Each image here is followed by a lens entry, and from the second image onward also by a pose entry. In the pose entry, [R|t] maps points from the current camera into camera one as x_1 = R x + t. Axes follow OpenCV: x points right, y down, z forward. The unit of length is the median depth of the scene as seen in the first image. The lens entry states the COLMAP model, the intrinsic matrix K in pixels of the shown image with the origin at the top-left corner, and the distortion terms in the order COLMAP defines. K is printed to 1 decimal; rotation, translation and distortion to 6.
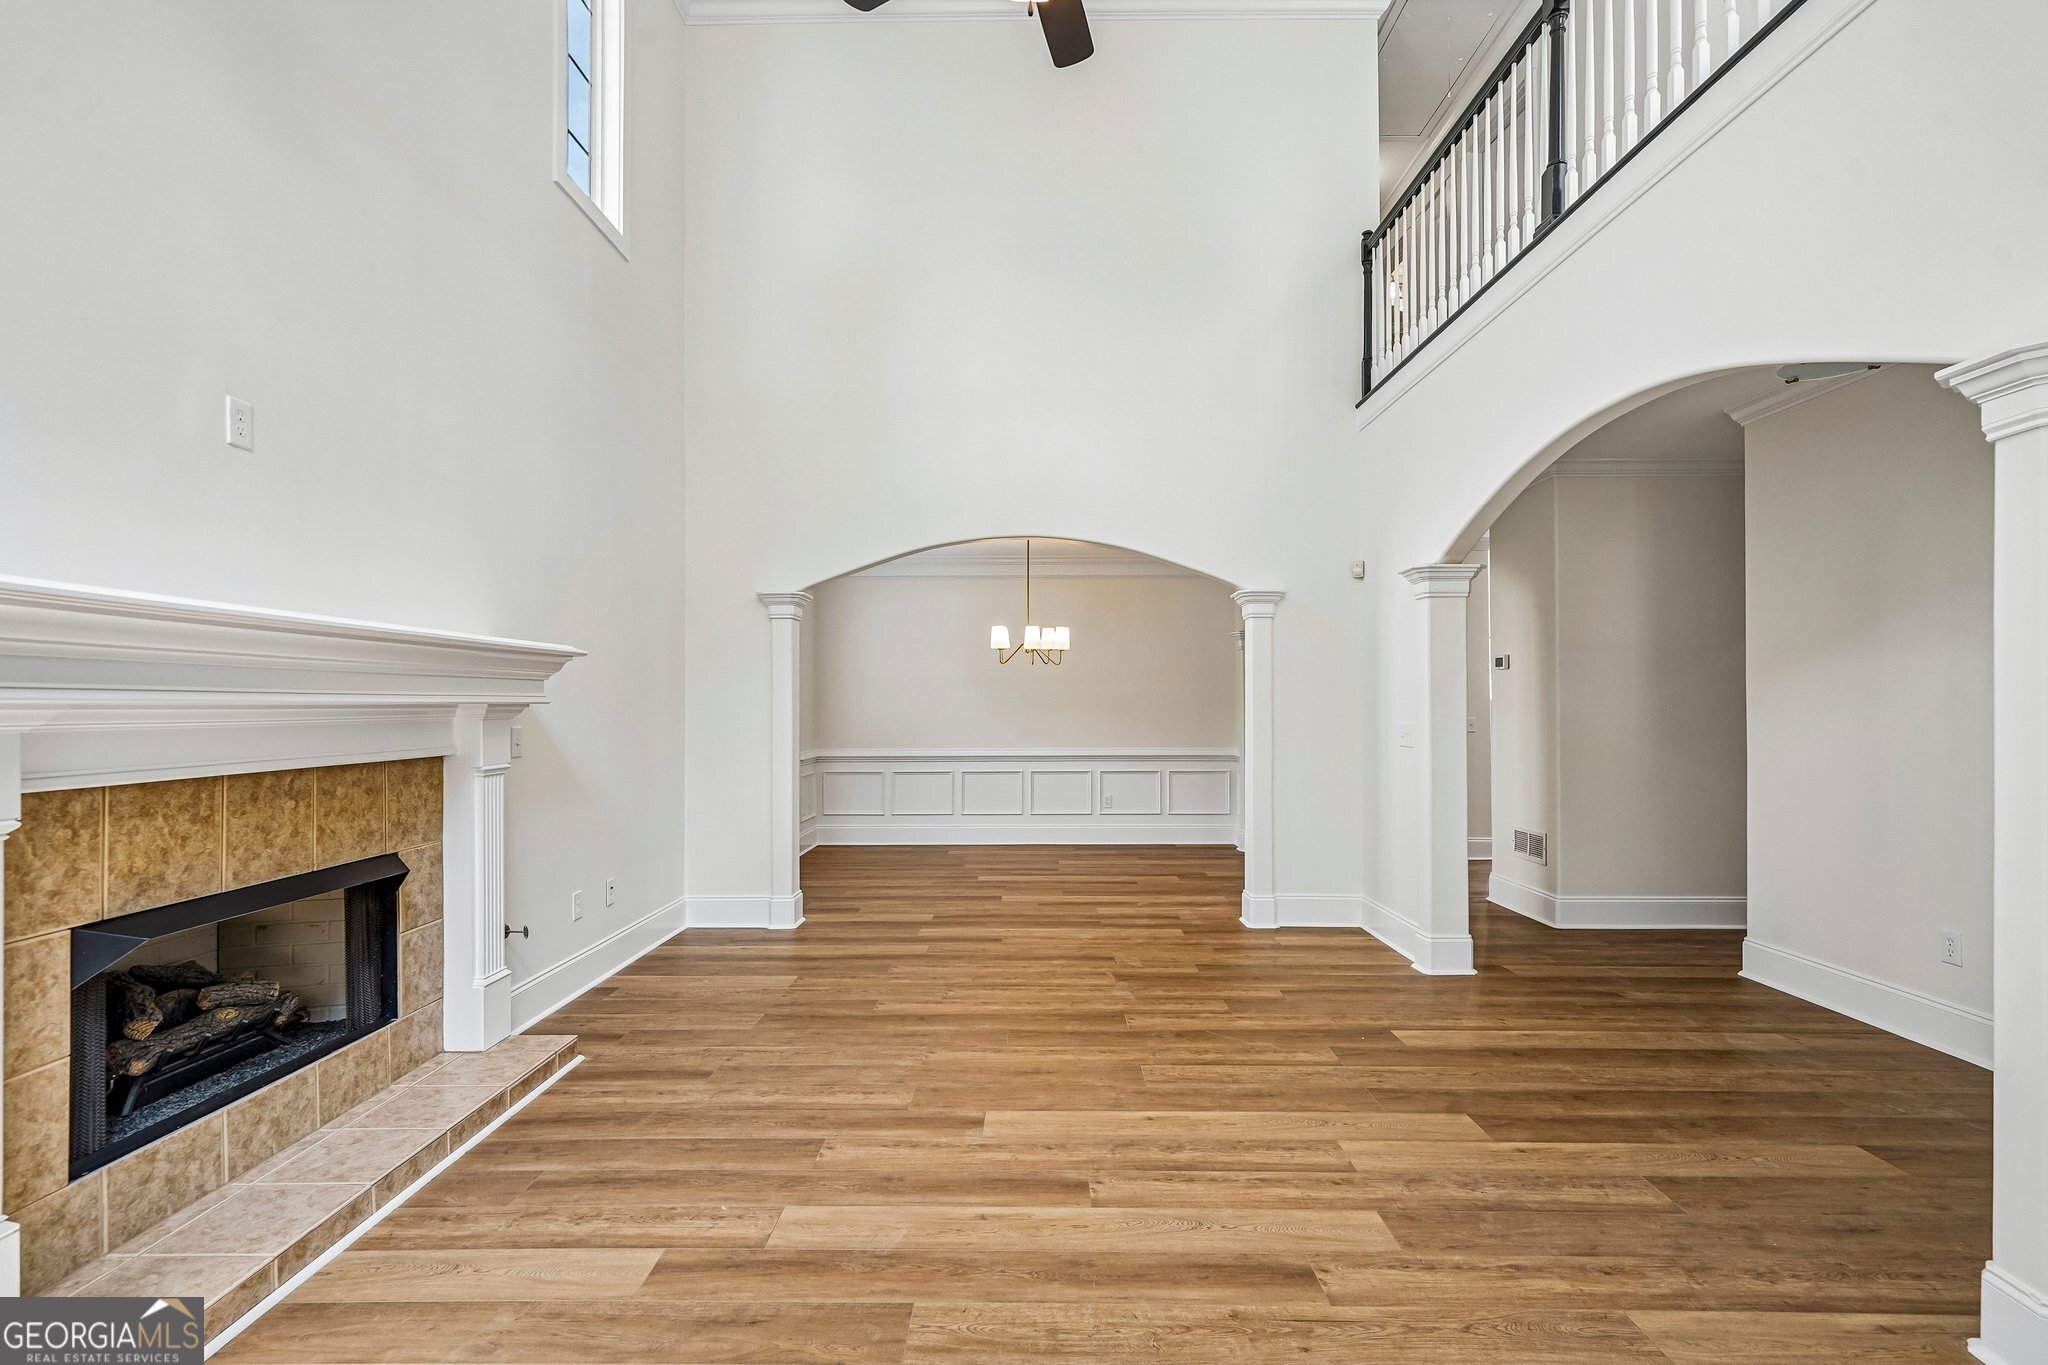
lens RADIAL K [[955.1, 0, 1000.7], [0, 955.1, 686.0], [0, 0, 1]] dist [-0.003328, 0.003159]
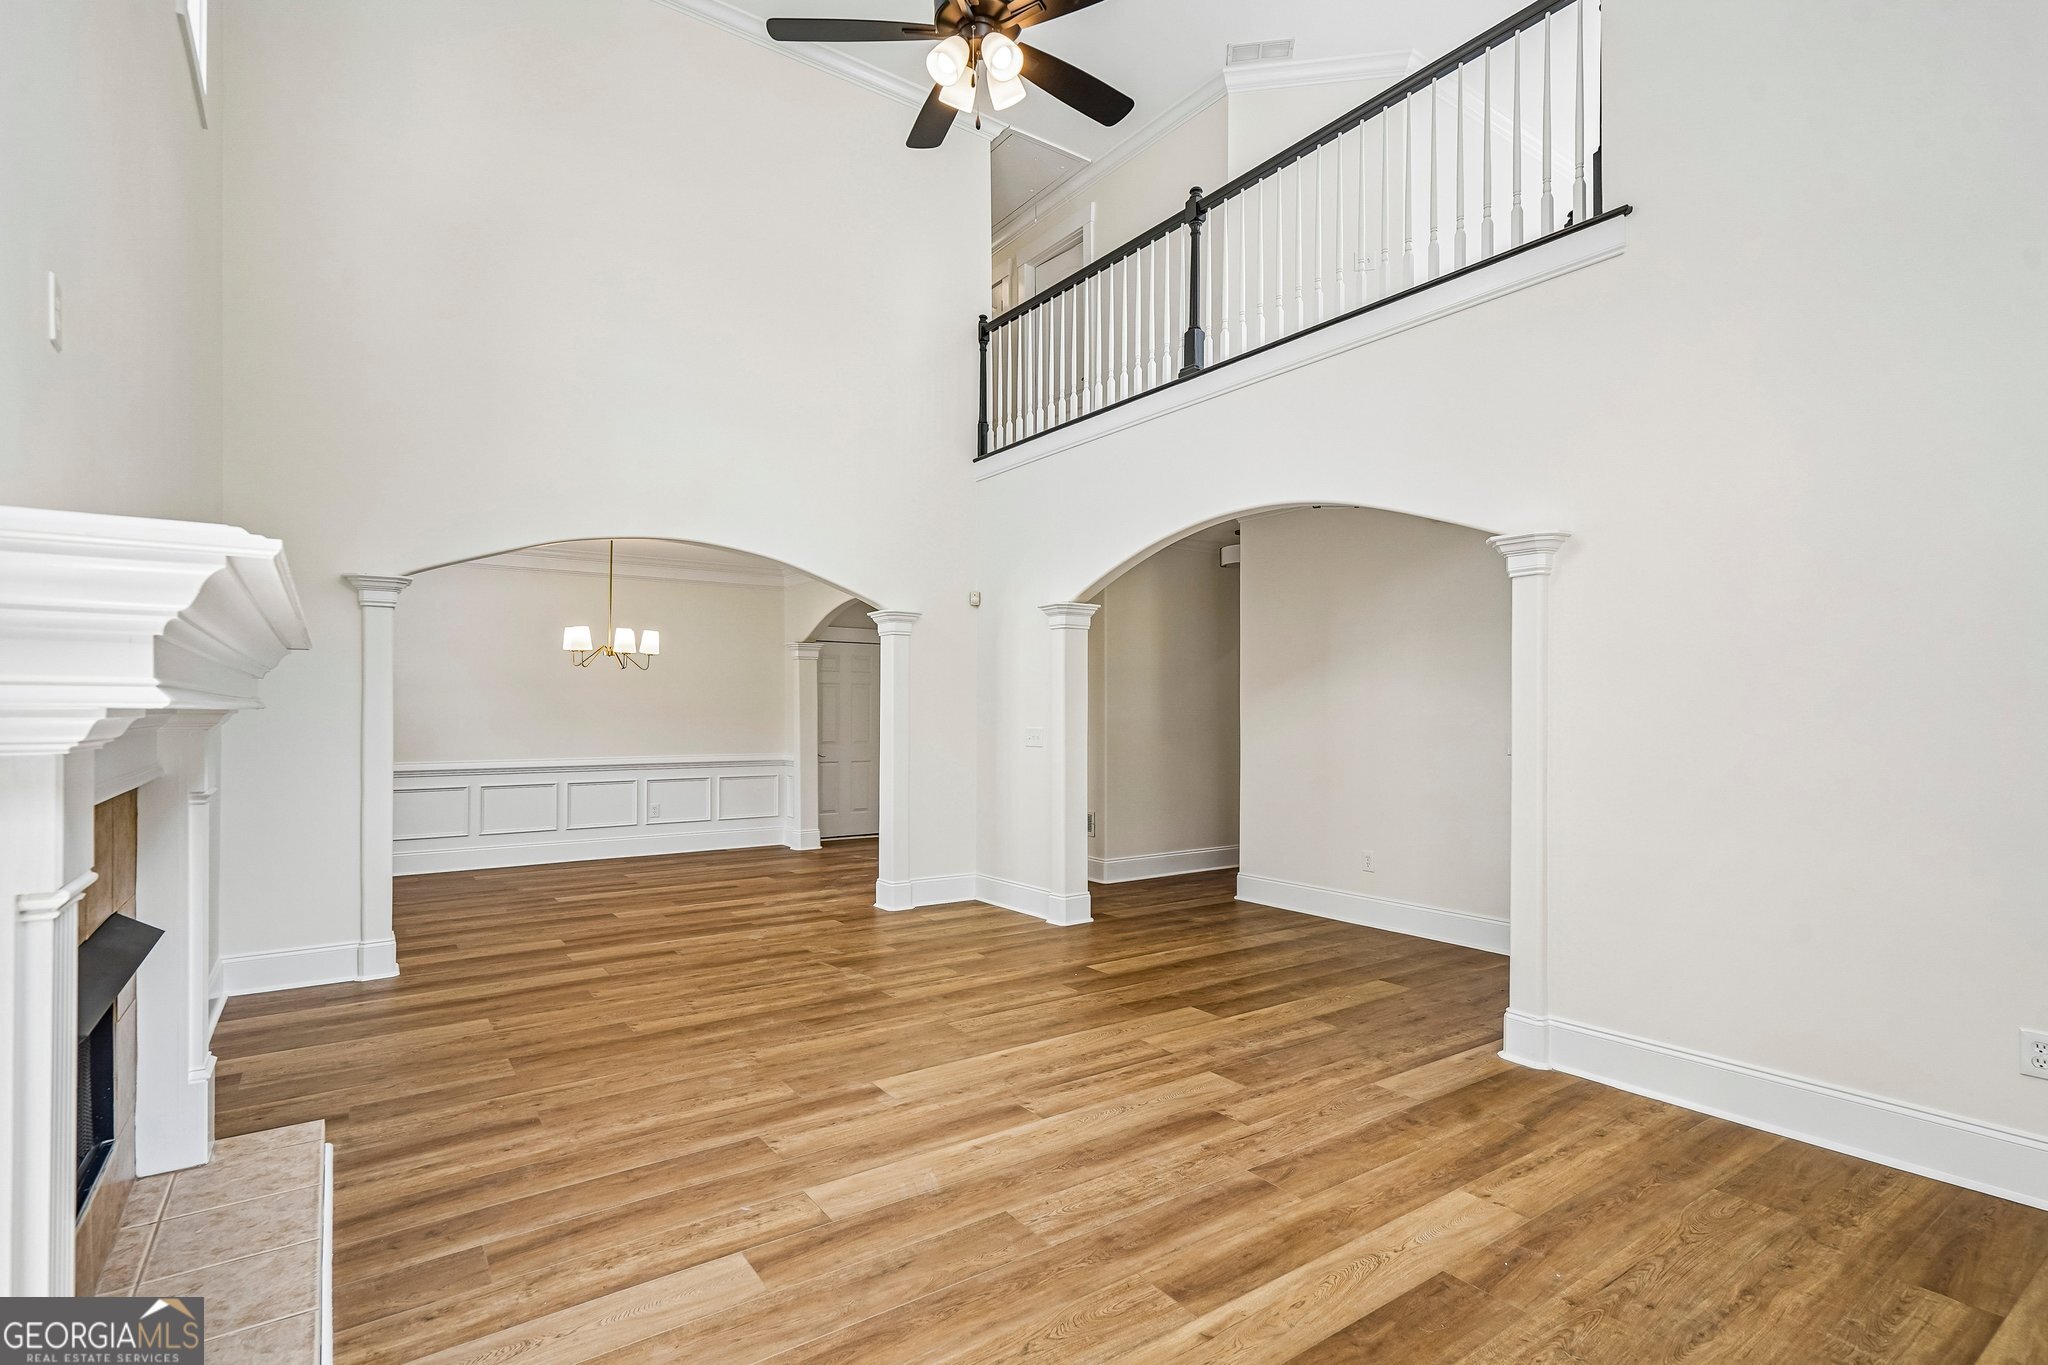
lens RADIAL K [[955.1, 0, 1000.7], [0, 955.1, 686.0], [0, 0, 1]] dist [-0.003328, 0.003159]
pose [[0.820785, 0.018821, 0.570927, -0.448404], [-0.015236, 0.999823, -0.011056, -0.000987], [-0.571034, 0.000376, 0.820926, 0.009017]]
